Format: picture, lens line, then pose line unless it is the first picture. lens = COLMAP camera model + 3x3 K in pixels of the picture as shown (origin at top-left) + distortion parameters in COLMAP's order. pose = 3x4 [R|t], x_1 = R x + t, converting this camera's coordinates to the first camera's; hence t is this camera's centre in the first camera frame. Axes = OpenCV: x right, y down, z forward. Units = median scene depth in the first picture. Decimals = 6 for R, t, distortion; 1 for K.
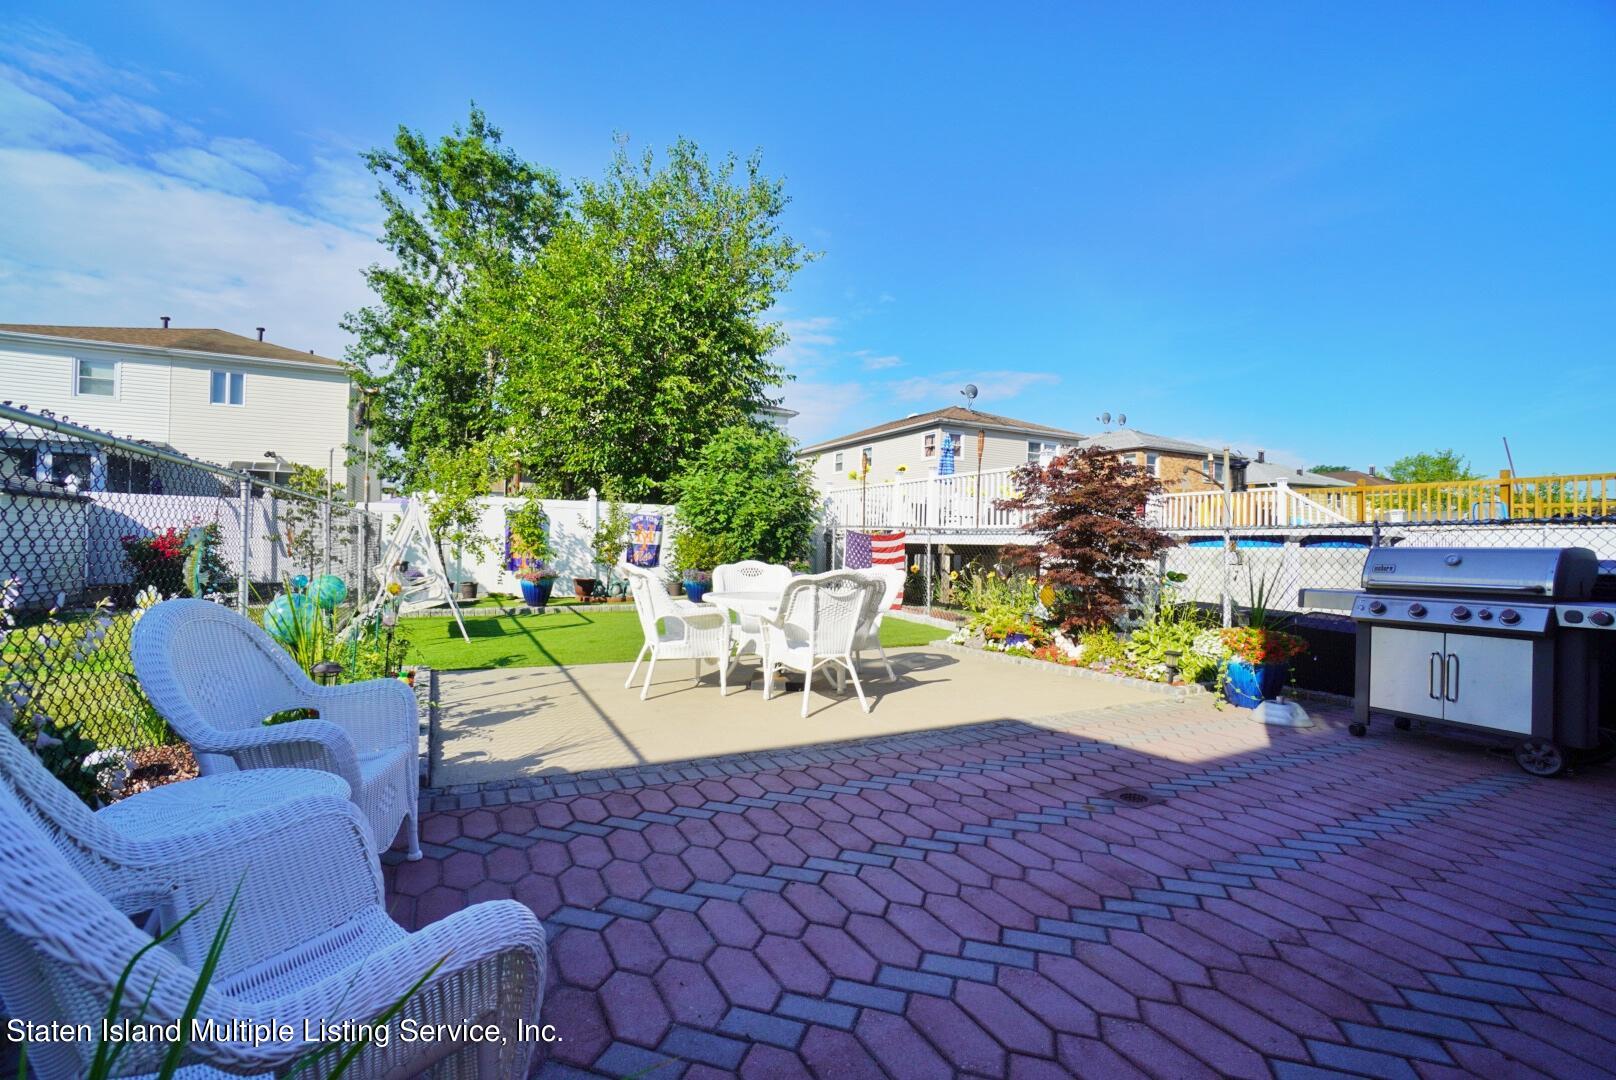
lens RADIAL K [[712.2, 0, 778.8], [0, 712.2, 538.6], [0, 0, 1]] dist [-0.051131, 0.013917]
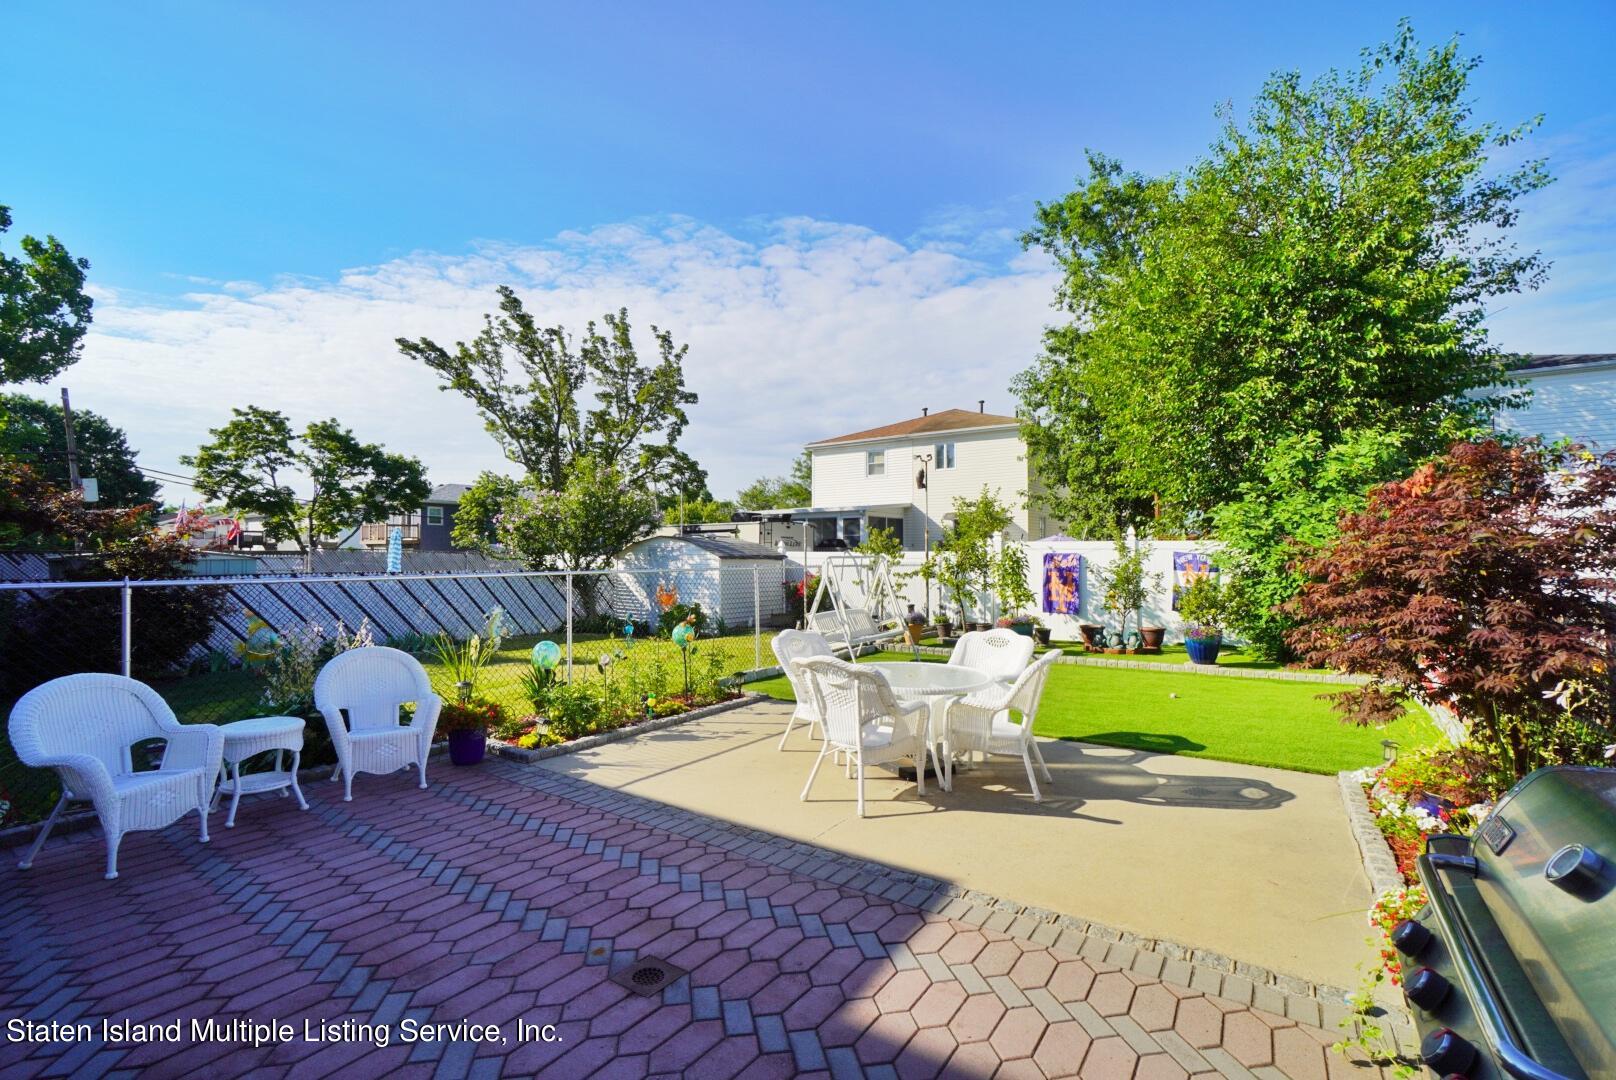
lens RADIAL K [[712.2, 0, 802.0], [0, 712.2, 530.3], [0, 0, 1]] dist [-0.051131, 0.013917]
pose [[0.481870, -0.052181, -0.874688, 0.323495], [0.018236, 0.998606, -0.049528, -0.027118], [0.876053, 0.007916, 0.482150, 0.181800]]
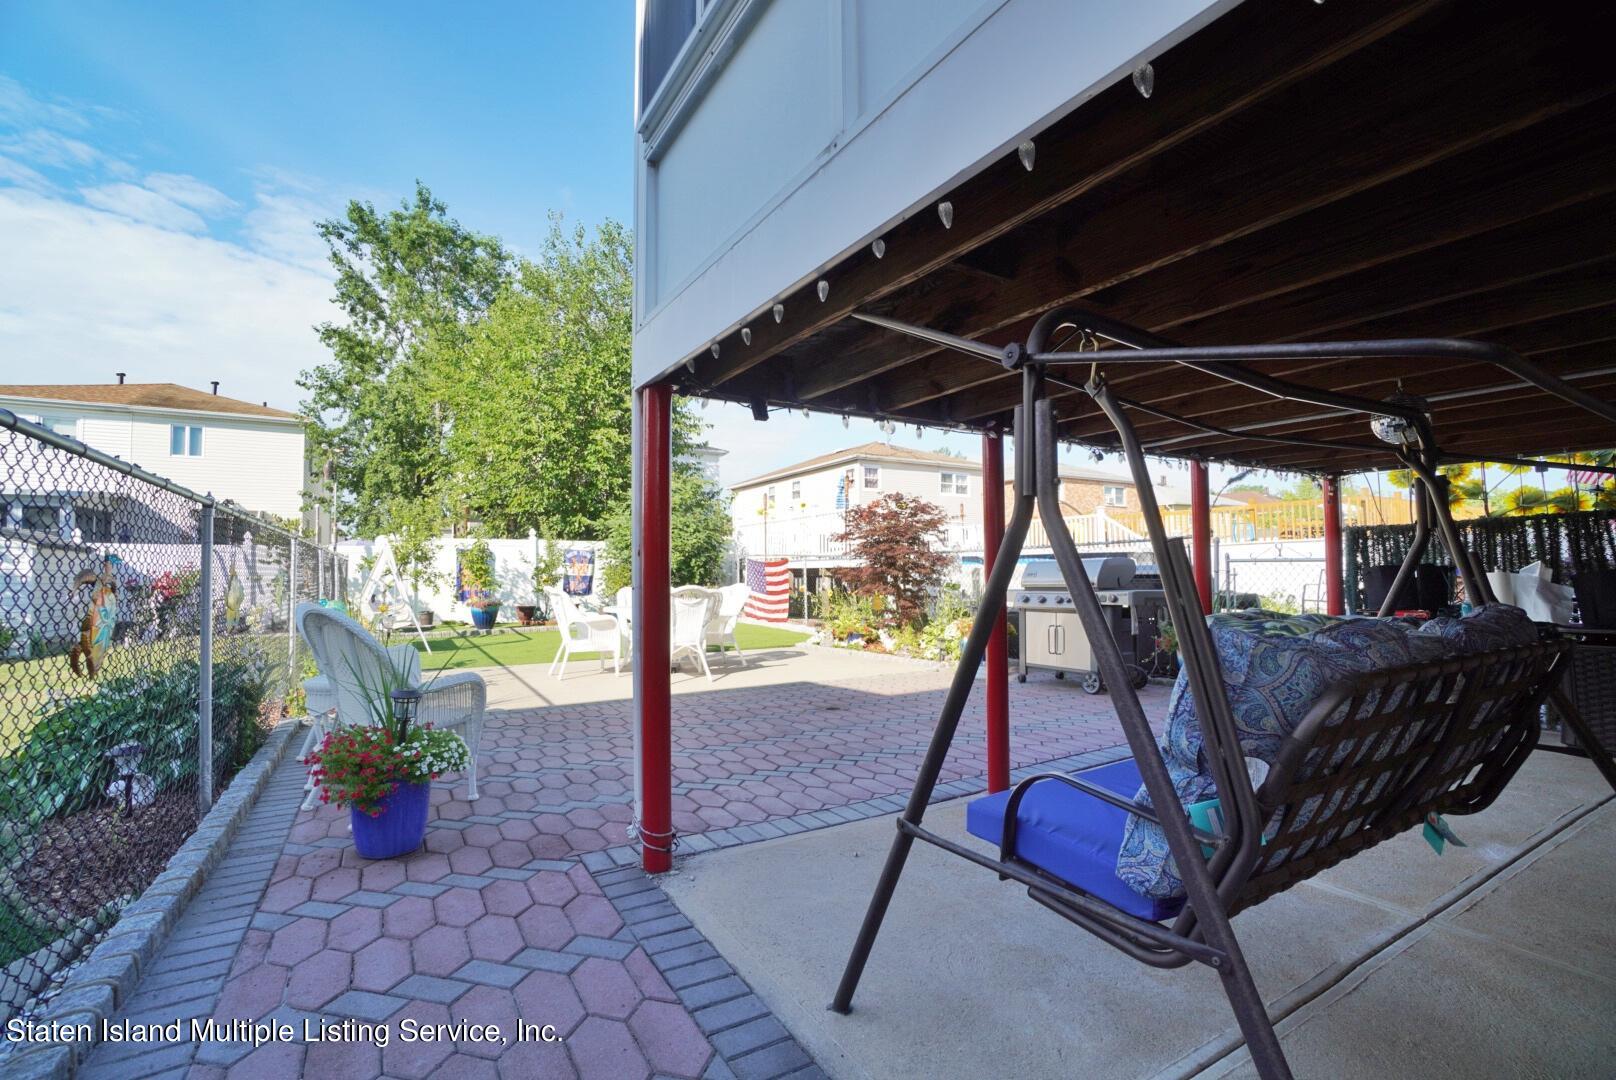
lens RADIAL K [[712.2, 0, 779.0], [0, 712.2, 540.9], [0, 0, 1]] dist [-0.051131, 0.013917]
pose [[0.997442, -0.025258, 0.066867, 0.058832], [0.027750, 0.998945, -0.036599, 0.003015], [-0.065872, 0.038361, 0.997090, -0.170878]]
